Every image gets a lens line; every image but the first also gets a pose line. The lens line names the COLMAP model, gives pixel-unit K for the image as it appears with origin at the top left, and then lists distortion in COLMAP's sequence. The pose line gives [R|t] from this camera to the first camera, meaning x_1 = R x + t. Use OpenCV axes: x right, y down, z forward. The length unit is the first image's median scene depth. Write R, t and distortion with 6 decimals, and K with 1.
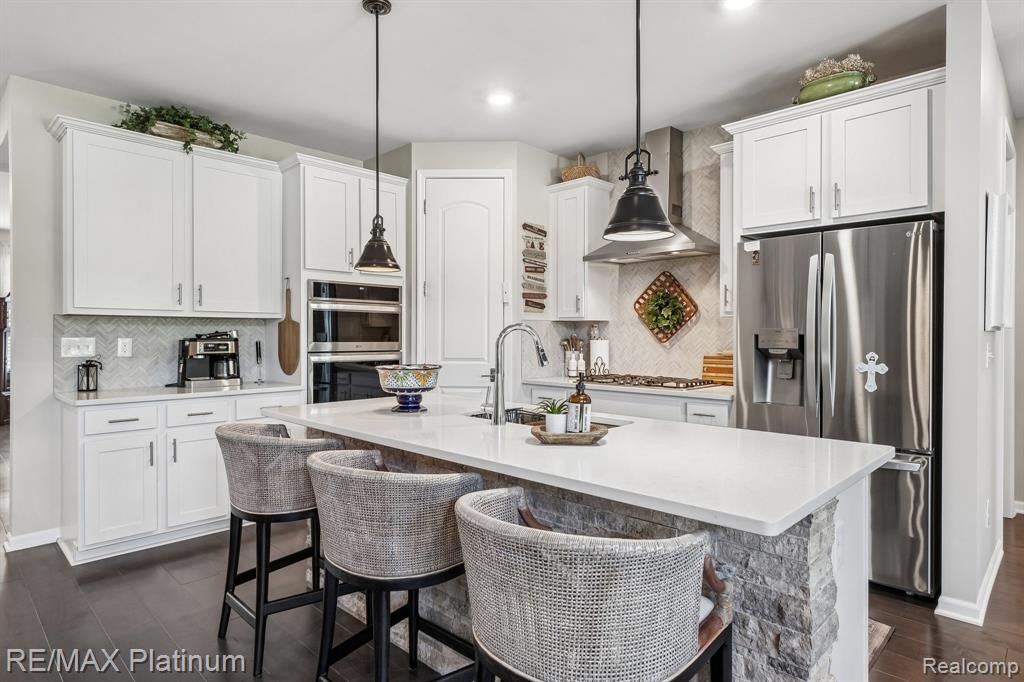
lens RADIAL K [[574.1, 0, 512.6], [0, 574.1, 339.4], [0, 0, 1]] dist [0.003449, -0.002684]
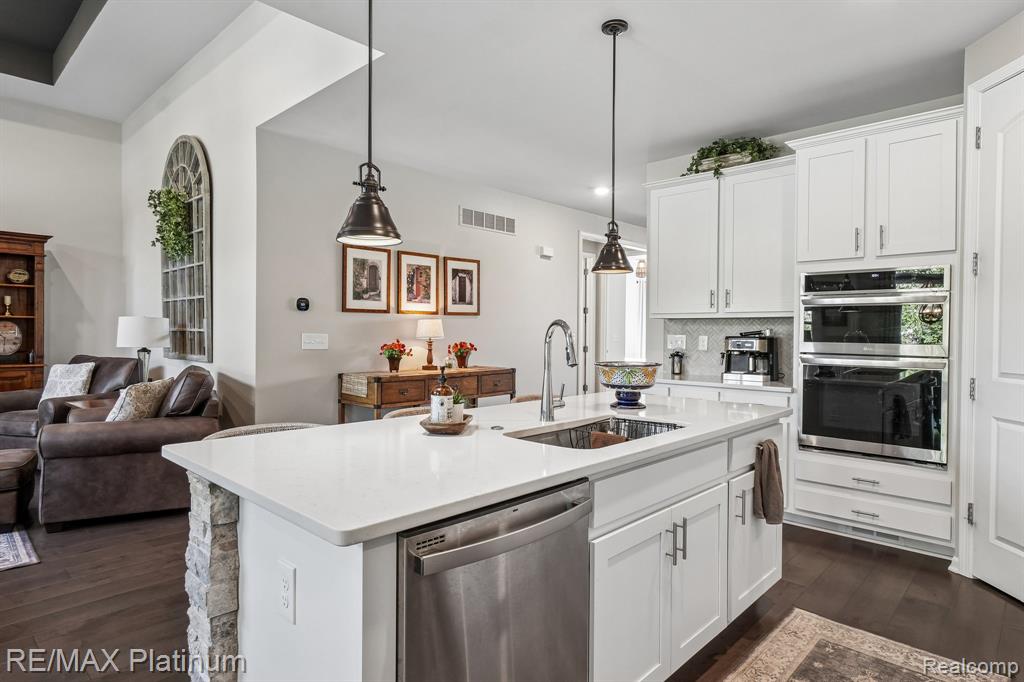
lens RADIAL K [[574.1, 0, 513.0], [0, 574.1, 338.2], [0, 0, 1]] dist [0.003449, -0.002684]
pose [[0.023438, 0.008338, -0.999691, 0.587940], [-0.019986, 0.999769, 0.007870, 0.001408], [0.999525, 0.019796, 0.023599, 0.551550]]
